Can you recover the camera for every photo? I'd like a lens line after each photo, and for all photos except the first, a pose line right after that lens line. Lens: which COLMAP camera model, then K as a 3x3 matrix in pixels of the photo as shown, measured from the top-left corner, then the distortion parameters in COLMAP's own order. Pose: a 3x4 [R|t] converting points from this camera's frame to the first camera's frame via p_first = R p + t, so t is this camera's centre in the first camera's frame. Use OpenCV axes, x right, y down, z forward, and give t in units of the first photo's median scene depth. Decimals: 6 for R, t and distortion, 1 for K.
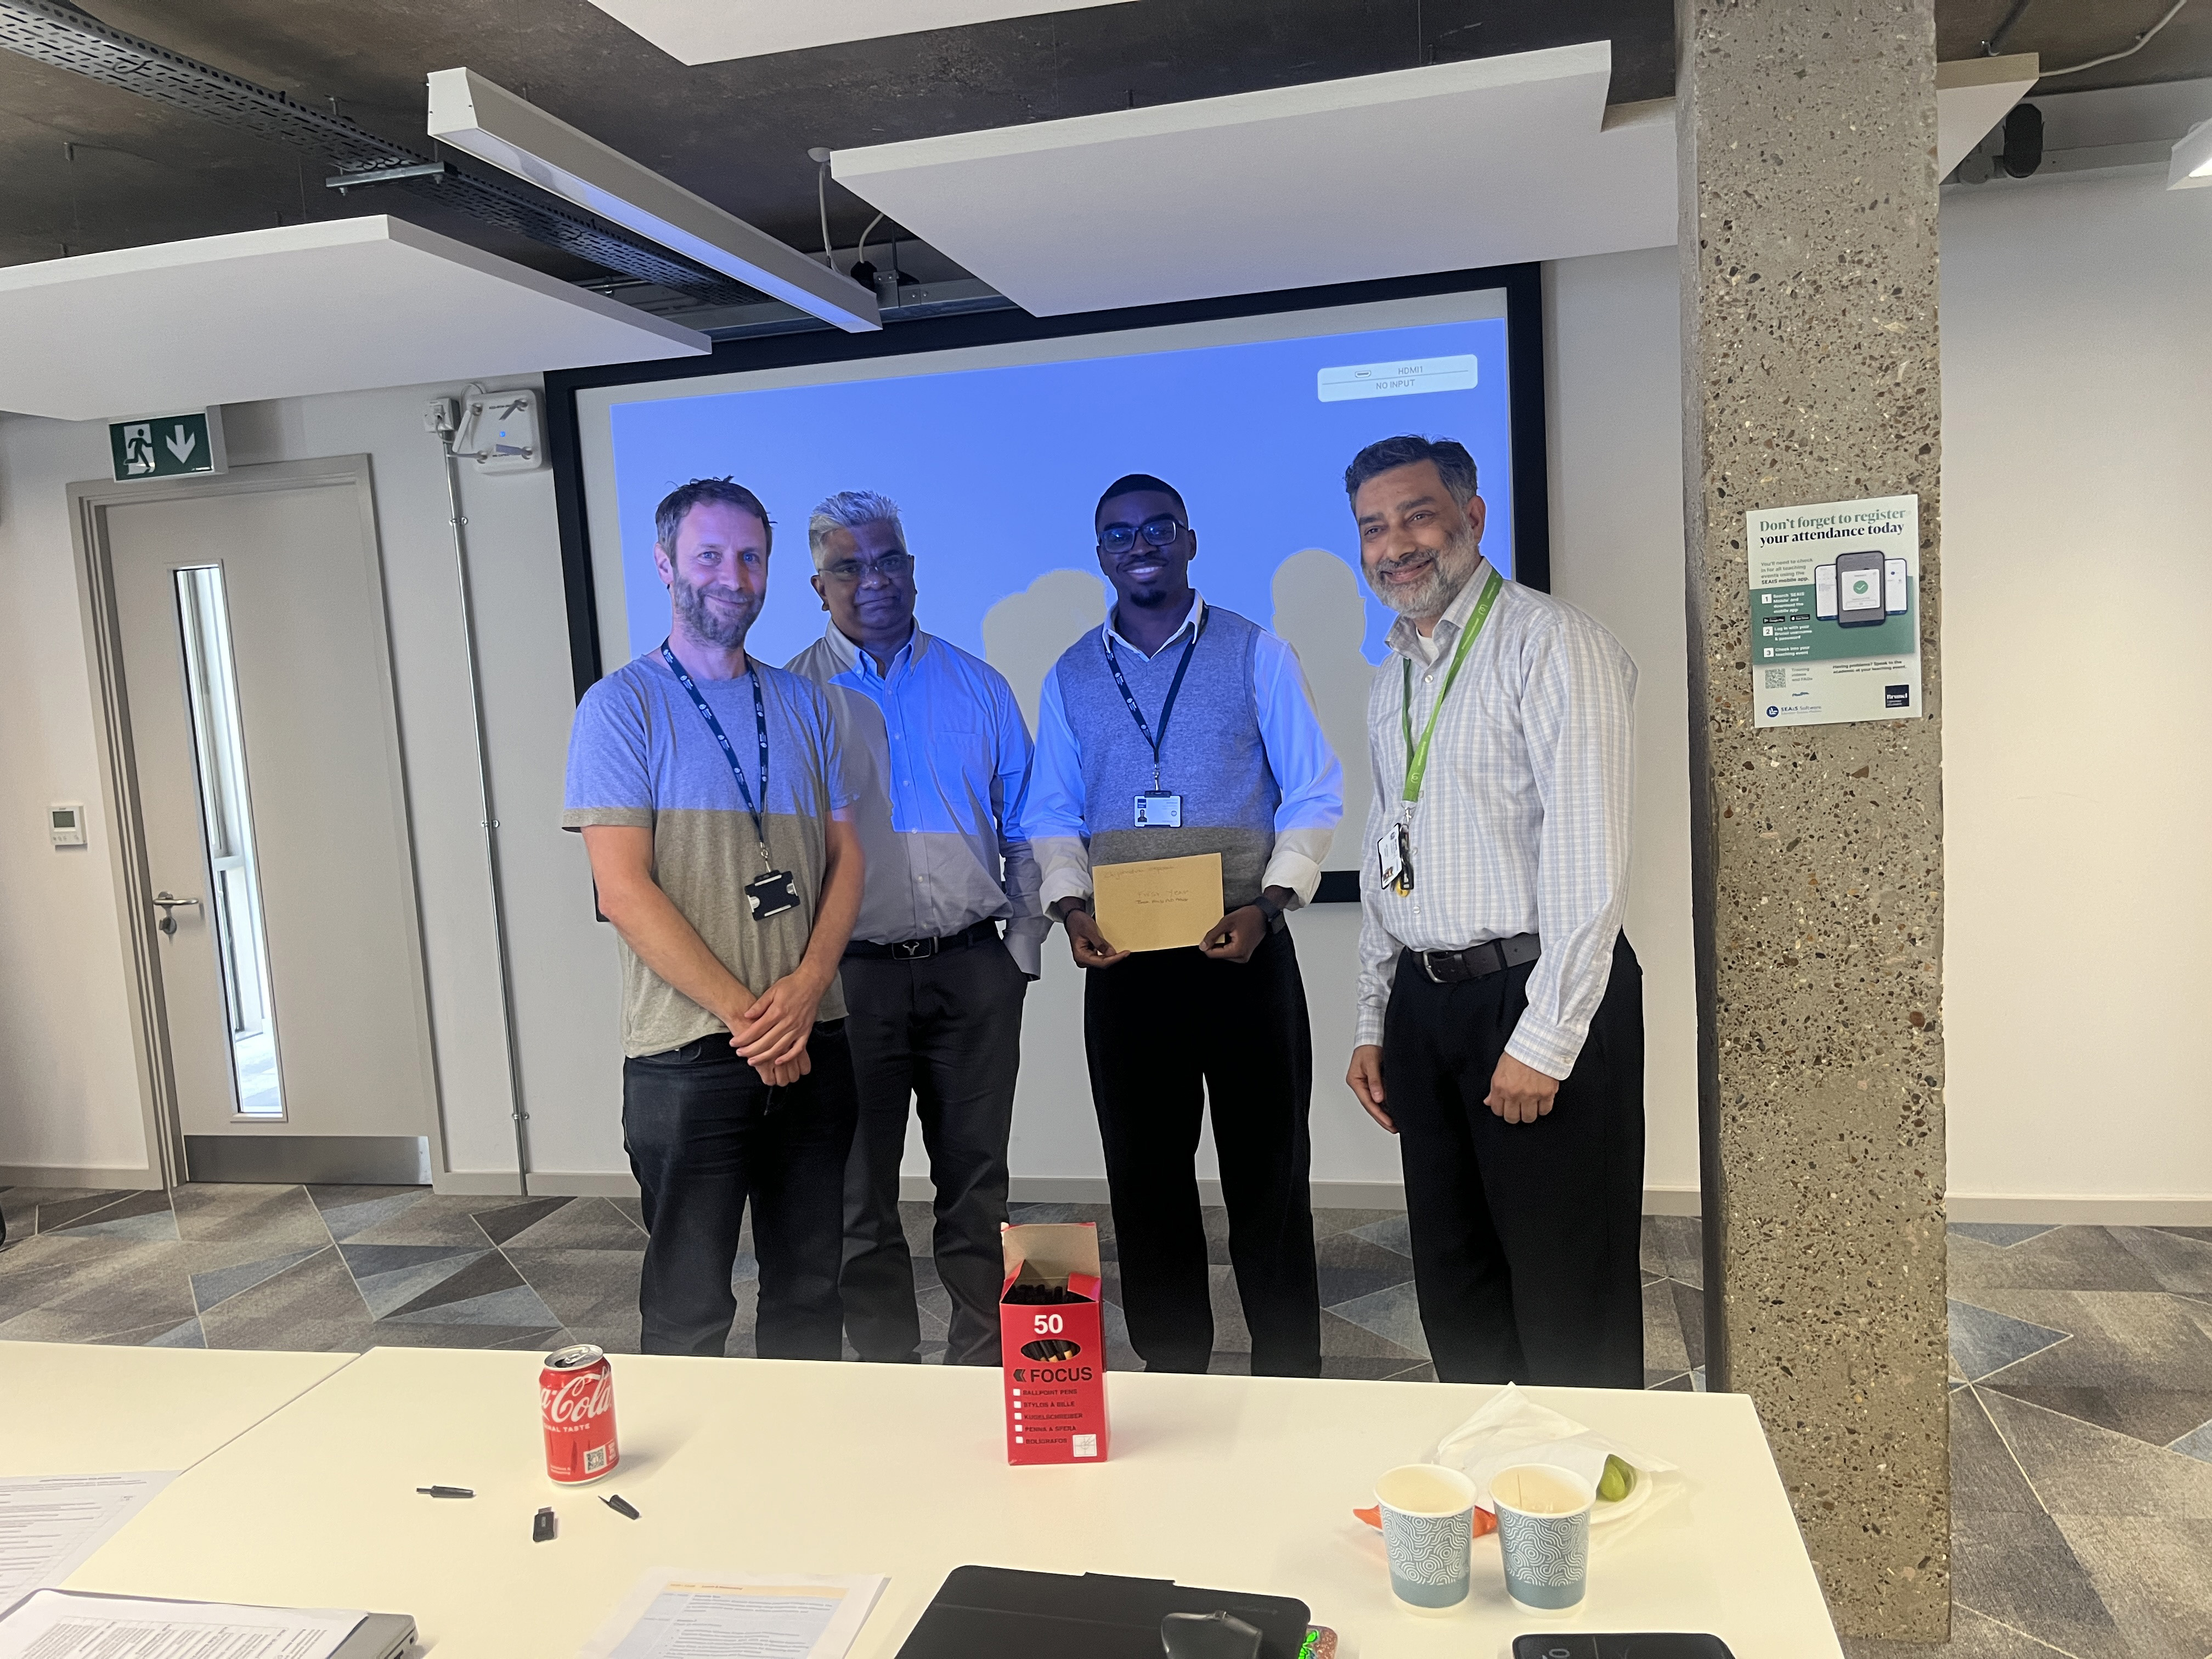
lens RADIAL K [[1675.4, 0, 1104.1], [0, 1675.4, 834.1], [0, 0, 1]] dist [0.050304, -0.051053]
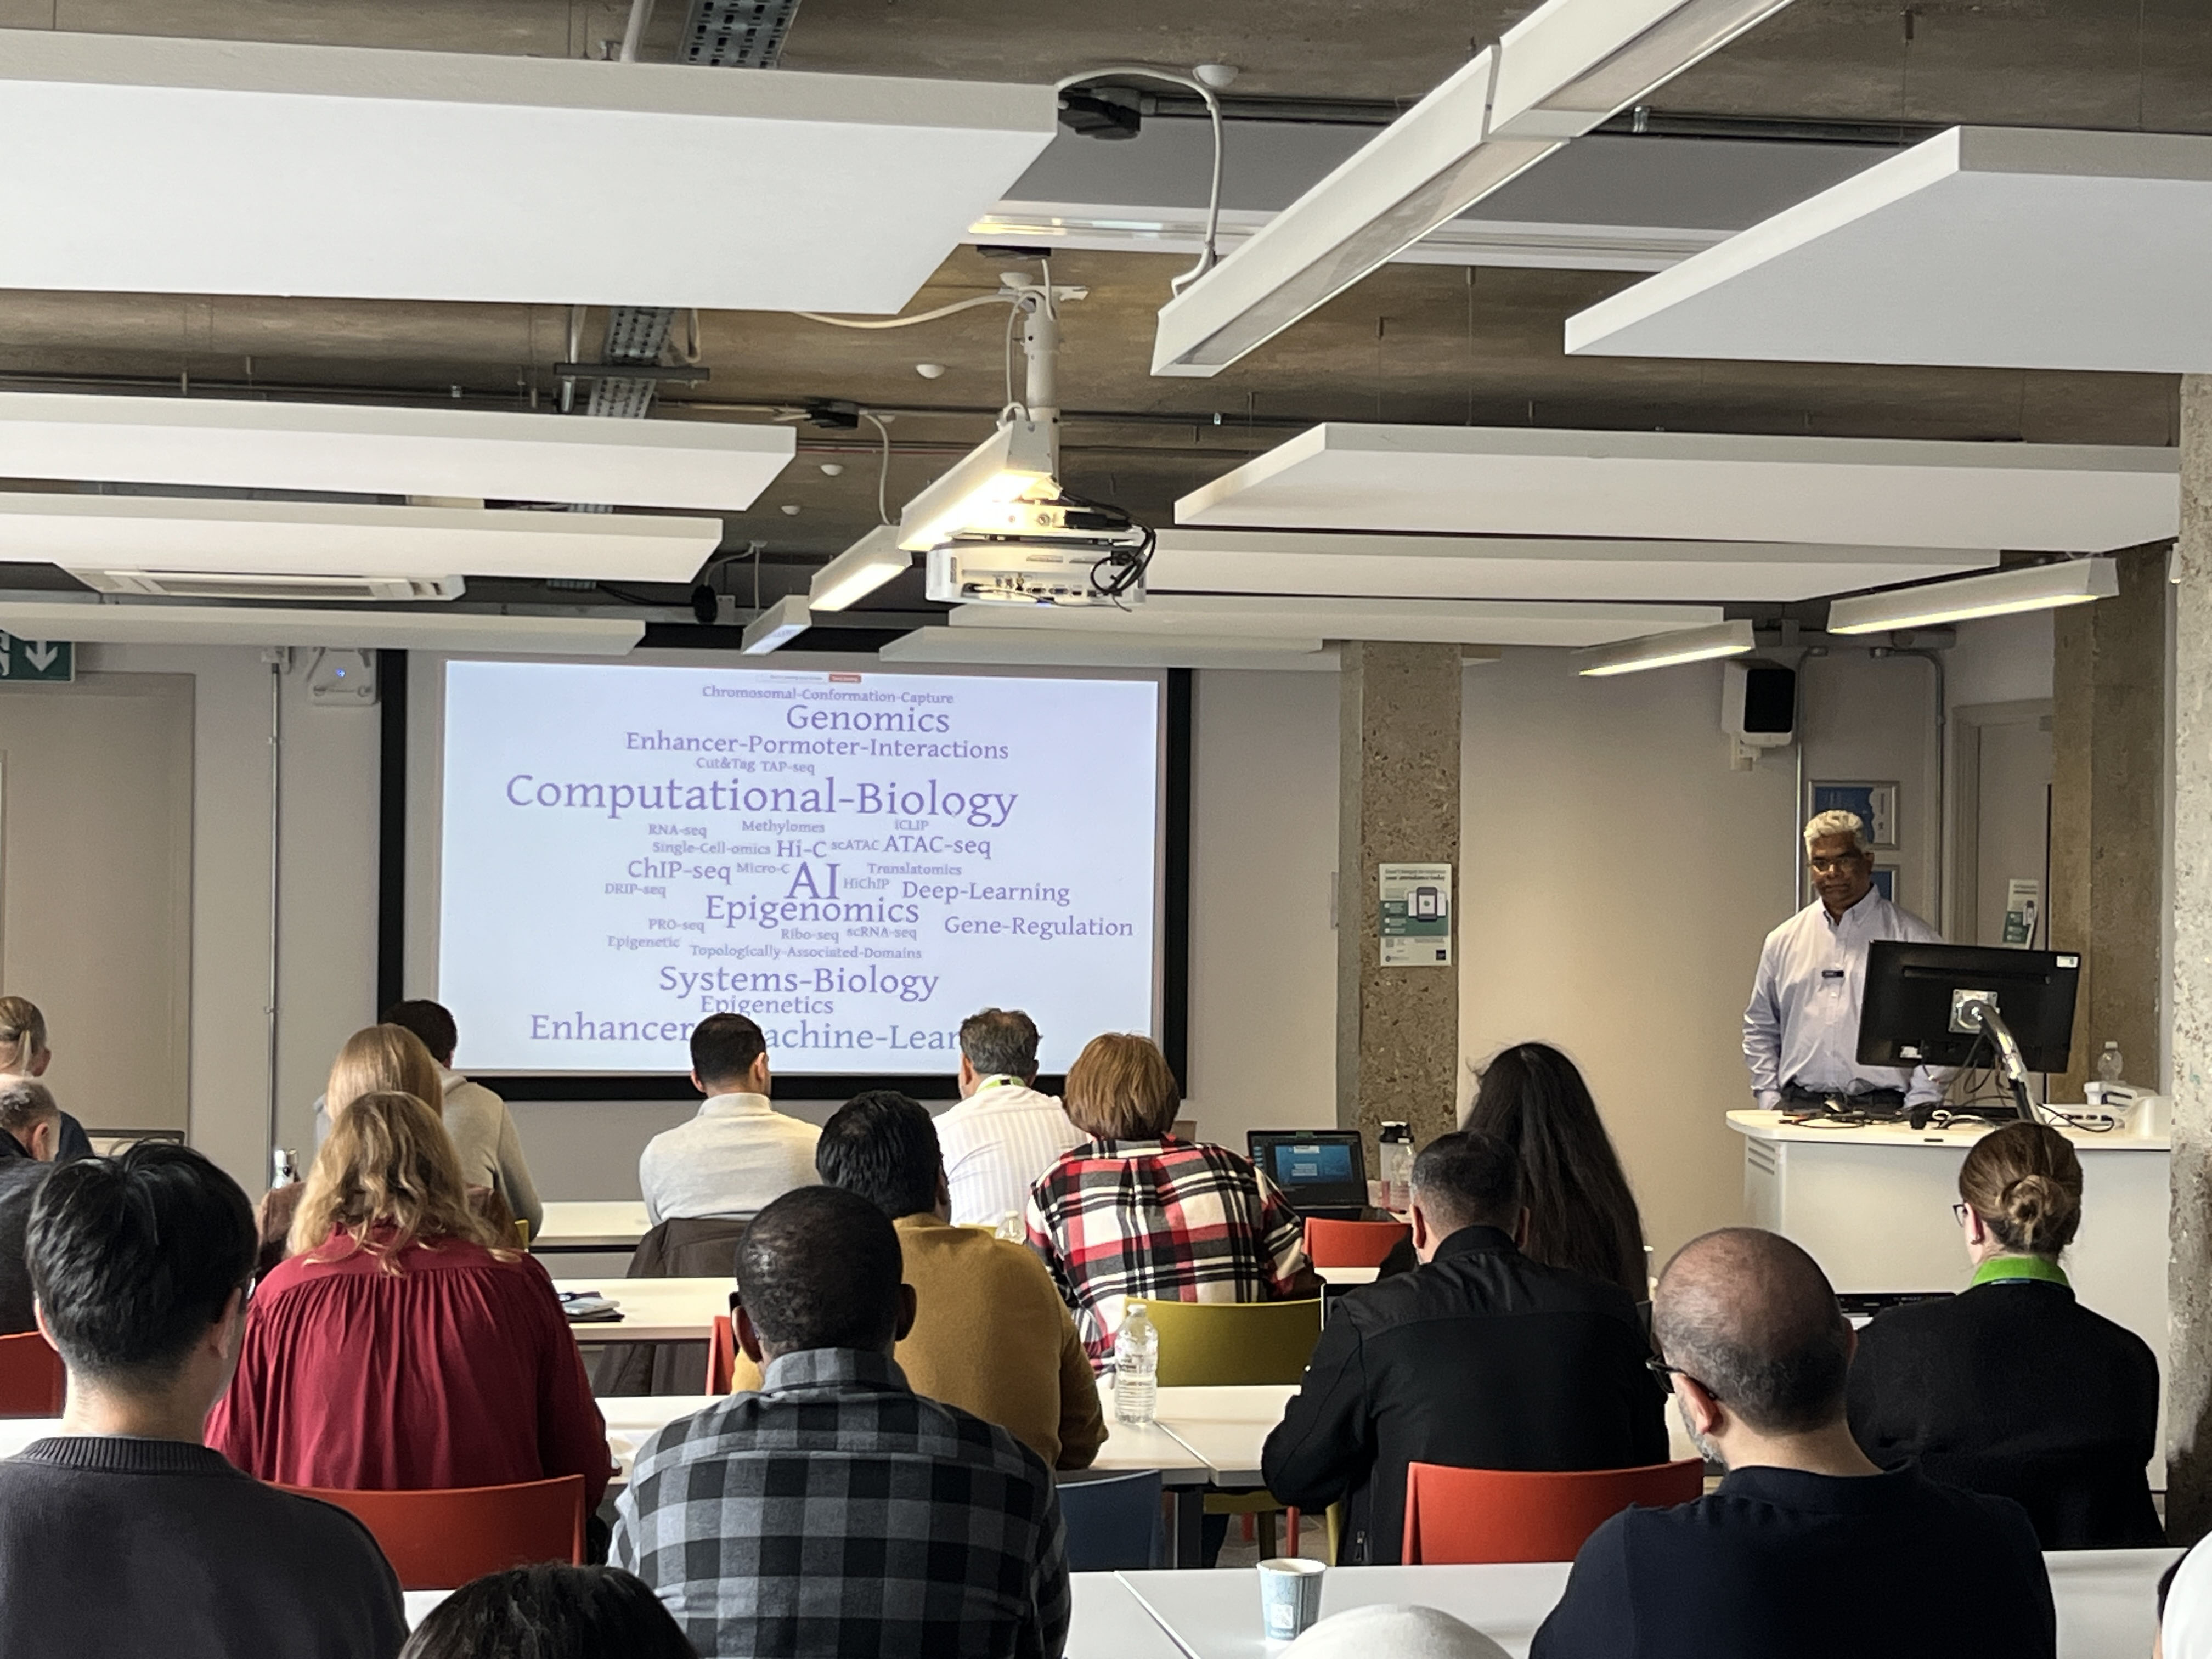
lens RADIAL K [[3745.9, 0, 1170.5], [0, 3745.9, 819.8], [0, 0, 1]] dist [0.150339, 0.000000]
pose [[0.909660, 0.075084, 0.408512, -1.421367], [-0.024876, 0.991608, -0.126864, 0.284722], [-0.414609, 0.105240, 0.903894, -2.509715]]
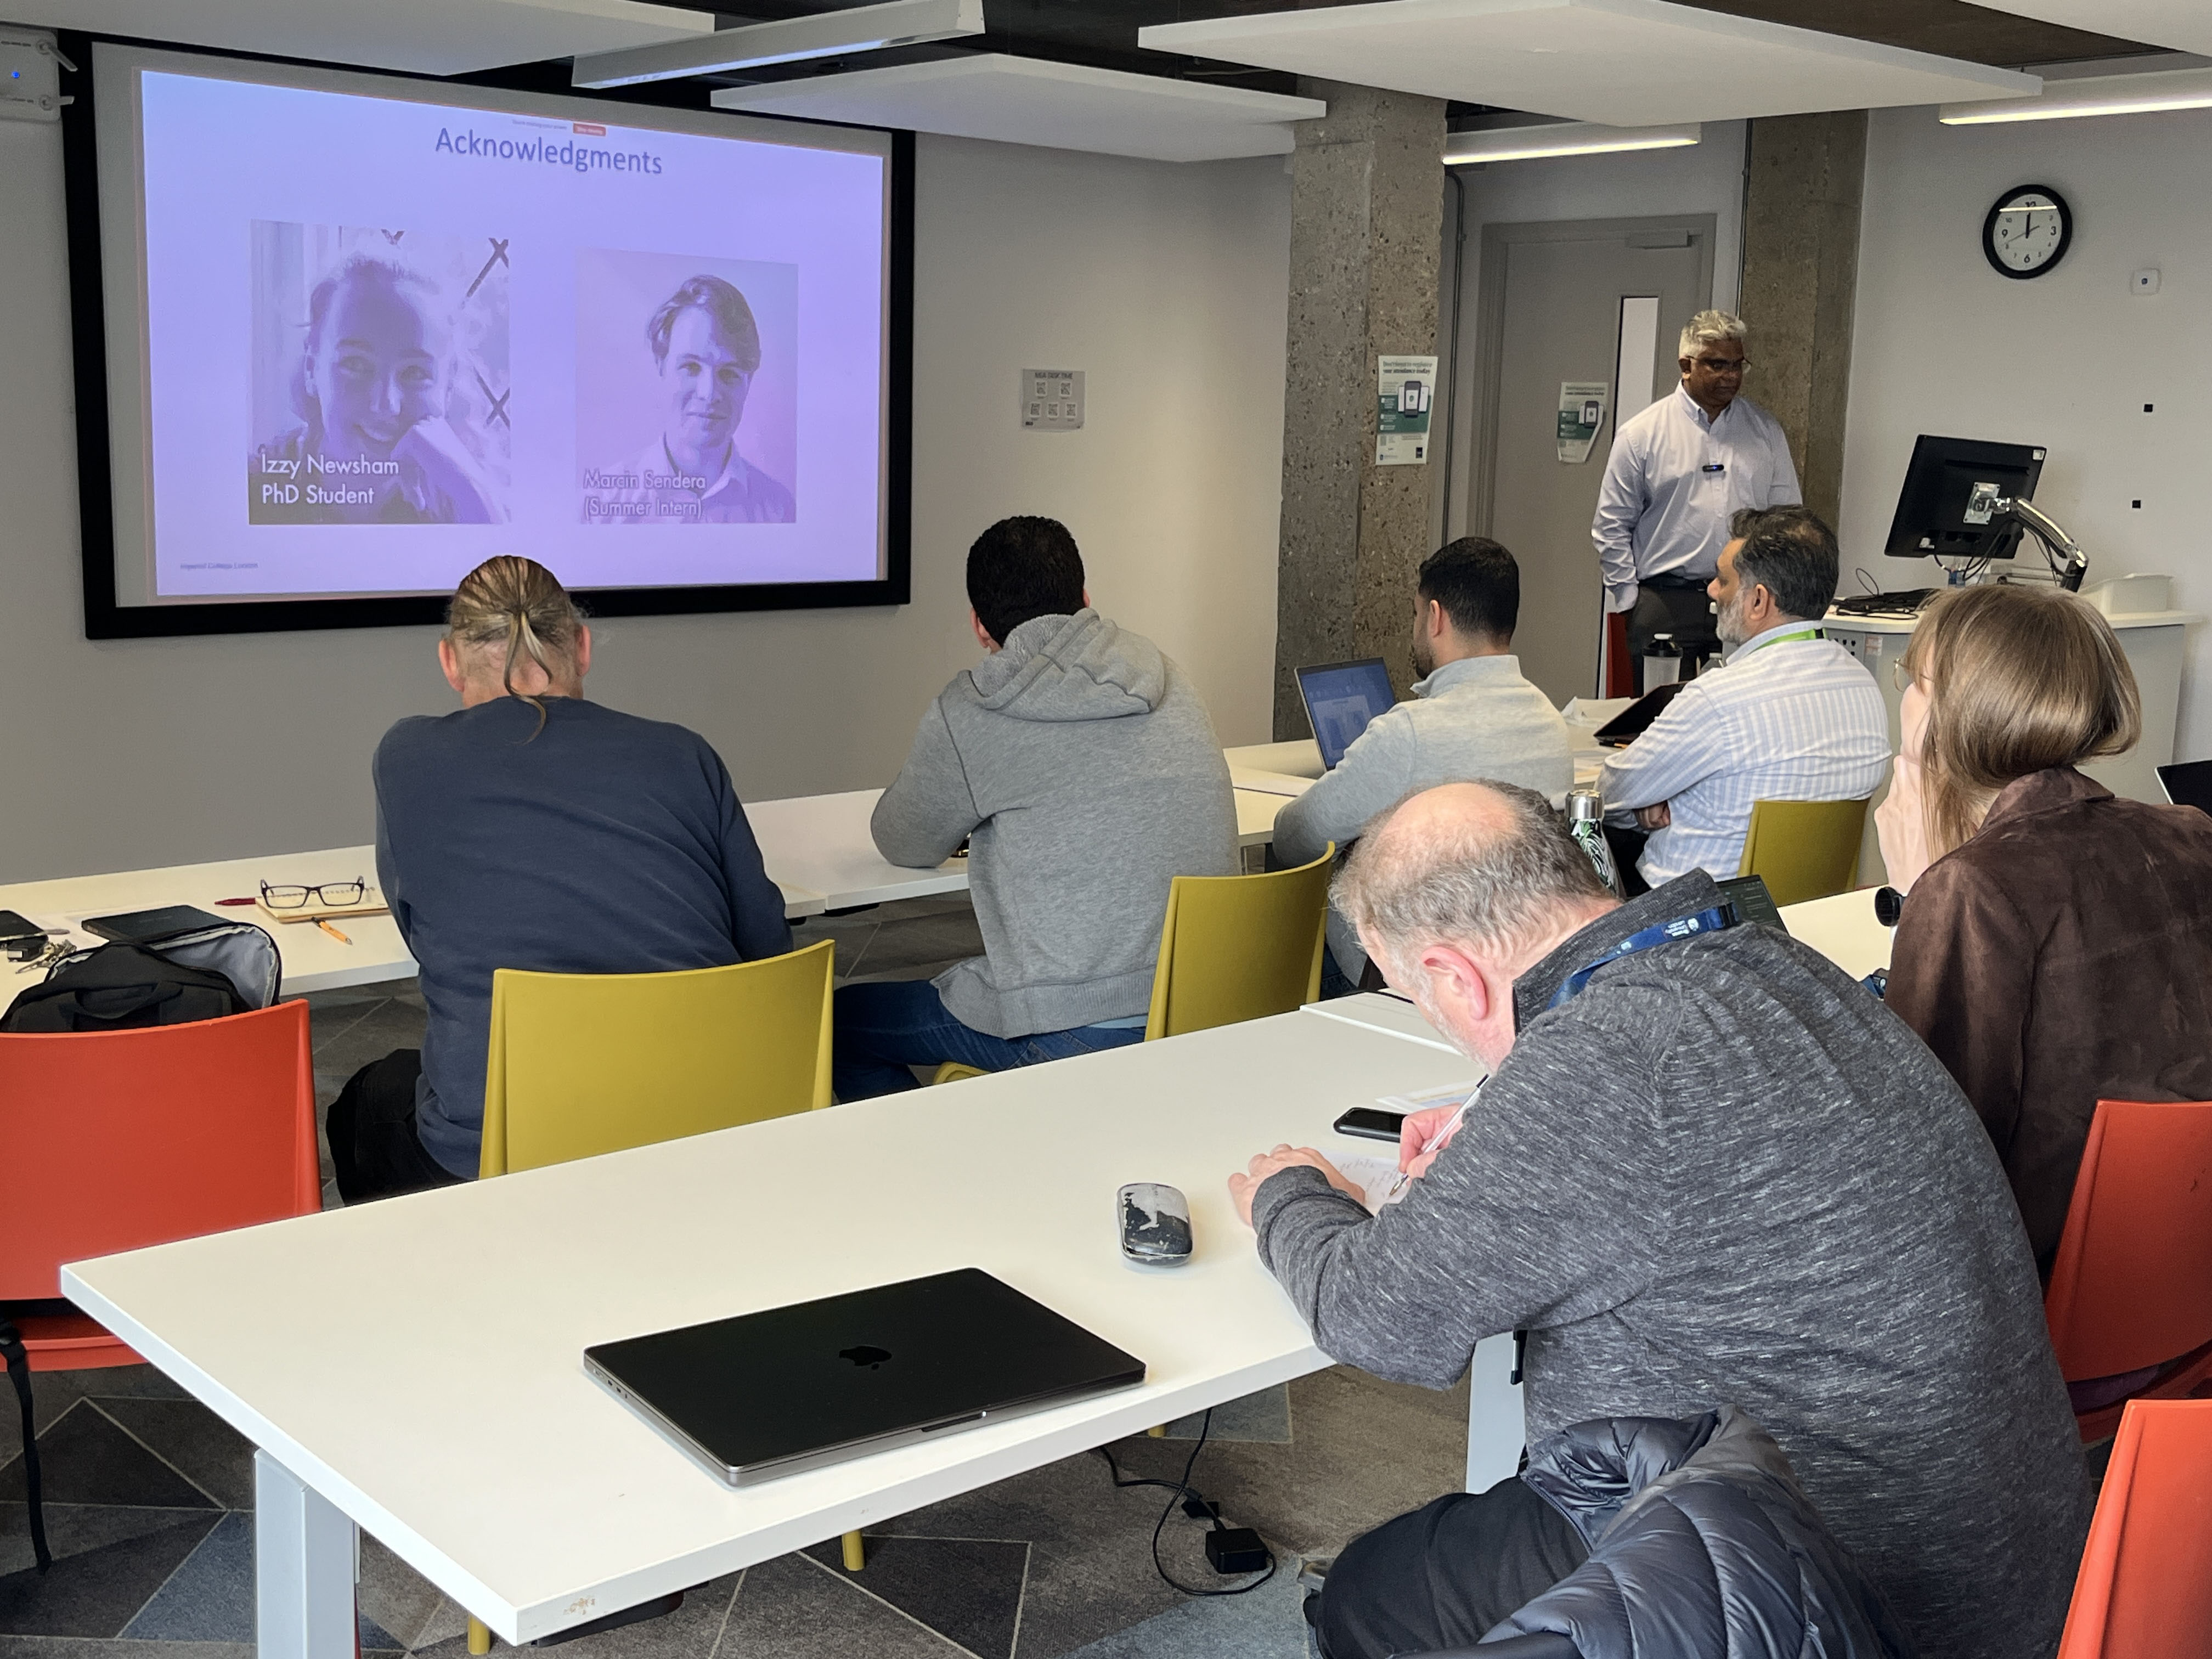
lens RADIAL K [[2423.8, 0, 1076.6], [0, 2423.8, 818.2], [0, 0, 1]] dist [0.057697, 0.000000]
pose [[0.561774, -0.065789, 0.824671, -1.782056], [0.029457, 0.997792, 0.059533, 0.139276], [-0.826766, -0.009152, 0.562471, -0.266441]]
